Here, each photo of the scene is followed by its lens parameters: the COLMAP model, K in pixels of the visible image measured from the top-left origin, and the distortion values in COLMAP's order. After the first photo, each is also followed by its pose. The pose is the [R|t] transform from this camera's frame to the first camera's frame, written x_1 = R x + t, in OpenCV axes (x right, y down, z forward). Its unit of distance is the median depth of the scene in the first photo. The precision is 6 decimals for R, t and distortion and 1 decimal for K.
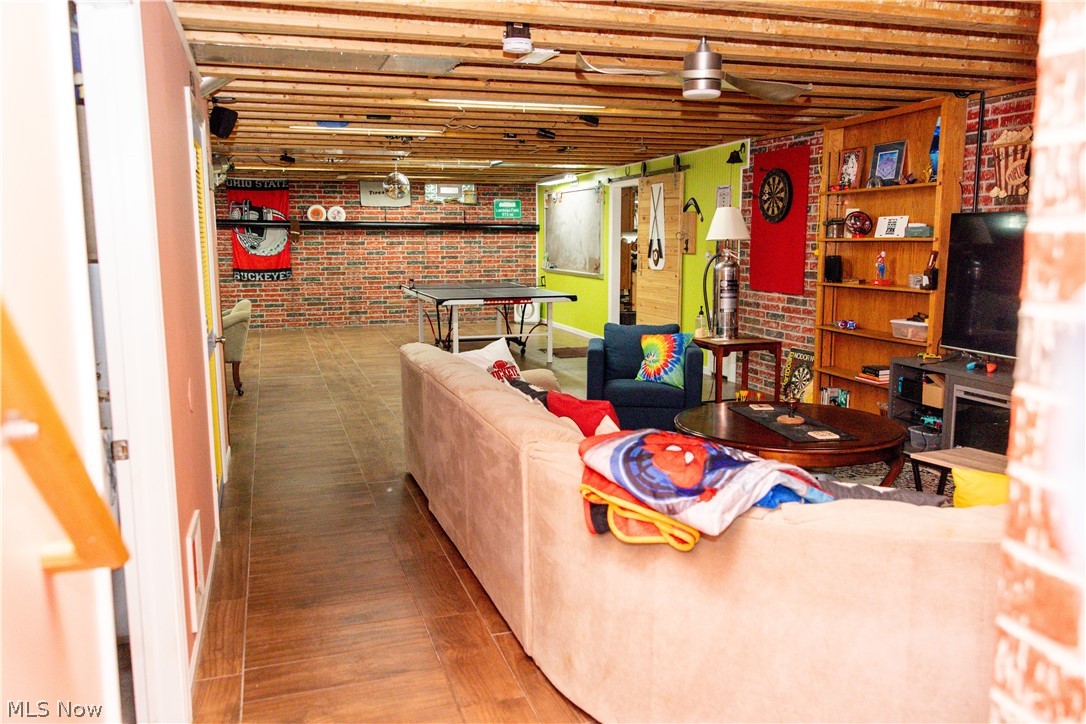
lens RADIAL K [[846.6, 0, 543.0], [0, 846.6, 362.0], [0, 0, 1]] dist [-0.001340, -0.000676]
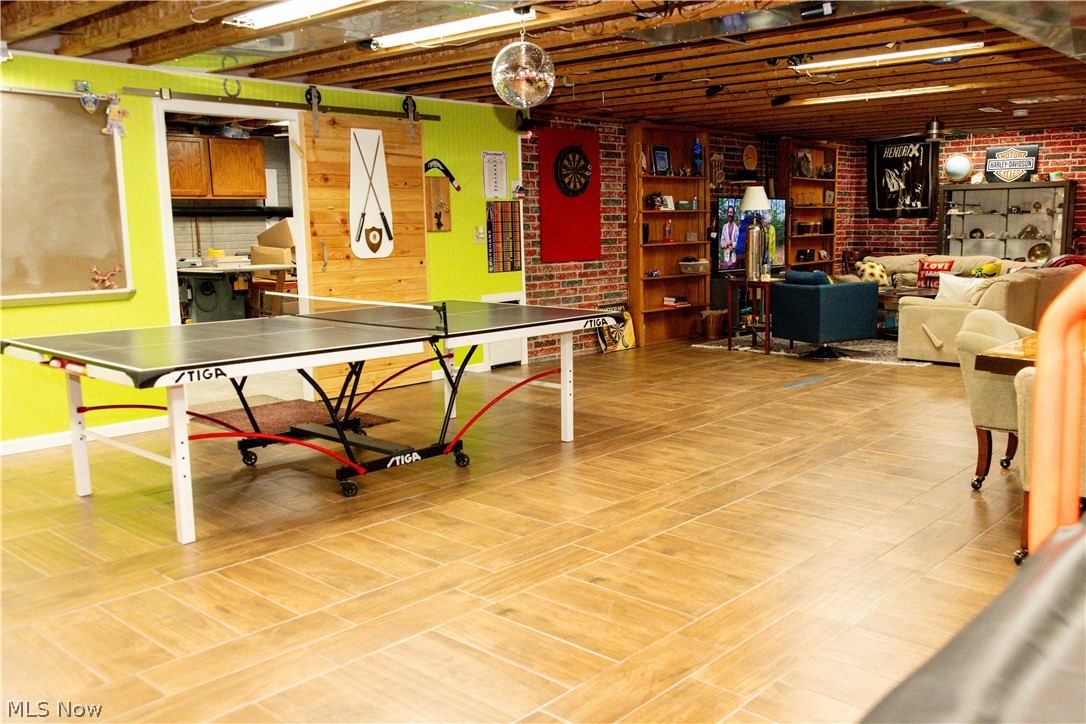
lens RADIAL K [[947.8, 0, 542.9], [0, 947.8, 324.1], [0, 0, 1]] dist [0.005896, 0.001355]
pose [[-0.491556, -0.095205, 0.865626, -0.762138], [0.132957, 0.974148, 0.182643, -0.230768], [-0.860636, 0.204871, -0.466190, 1.622064]]
